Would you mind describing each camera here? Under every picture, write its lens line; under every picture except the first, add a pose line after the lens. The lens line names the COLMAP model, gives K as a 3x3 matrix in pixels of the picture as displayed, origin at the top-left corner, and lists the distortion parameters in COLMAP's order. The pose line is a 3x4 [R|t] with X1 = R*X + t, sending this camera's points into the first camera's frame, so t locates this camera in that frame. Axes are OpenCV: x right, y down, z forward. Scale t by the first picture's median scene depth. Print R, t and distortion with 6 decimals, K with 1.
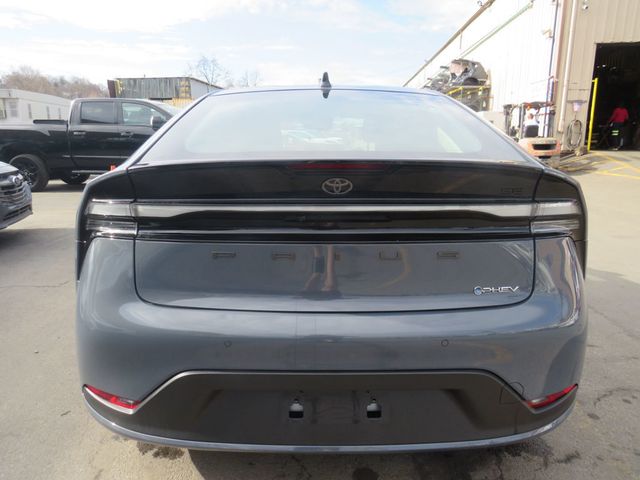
lens RADIAL K [[455.1, 0, 320.3], [0, 455.1, 239.5], [0, 0, 1]] dist [-0.037401, 0.019488]
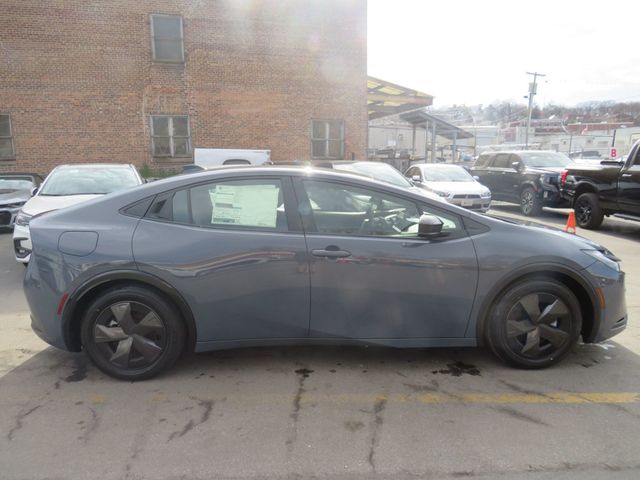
lens RADIAL K [[455.1, 0, 317.4], [0, 455.1, 243.0], [0, 0, 1]] dist [-0.037401, 0.019488]
pose [[0.047065, 0.173885, -0.983641, 0.136847], [-0.222182, 0.961886, 0.159408, -0.035333], [0.973869, 0.211044, 0.083905, 0.104299]]
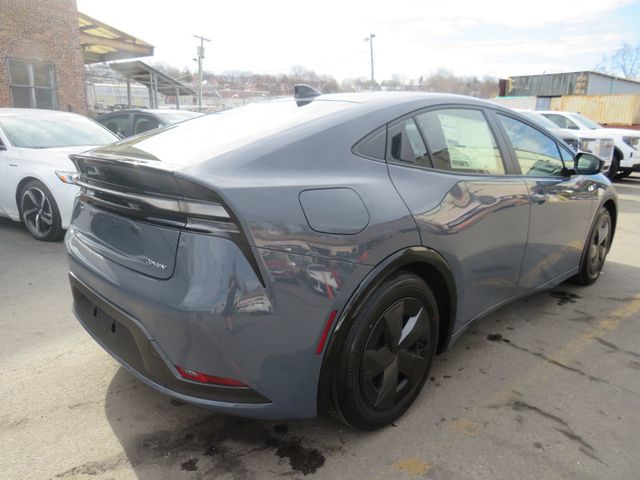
lens RADIAL K [[455.1, 0, 308.6], [0, 455.1, 240.8], [0, 0, 1]] dist [-0.037401, 0.019488]
pose [[0.672771, 0.192579, -0.714348, 0.068137], [-0.187338, 0.978406, 0.087331, -0.006585], [0.715740, 0.075070, 0.694320, 0.016706]]
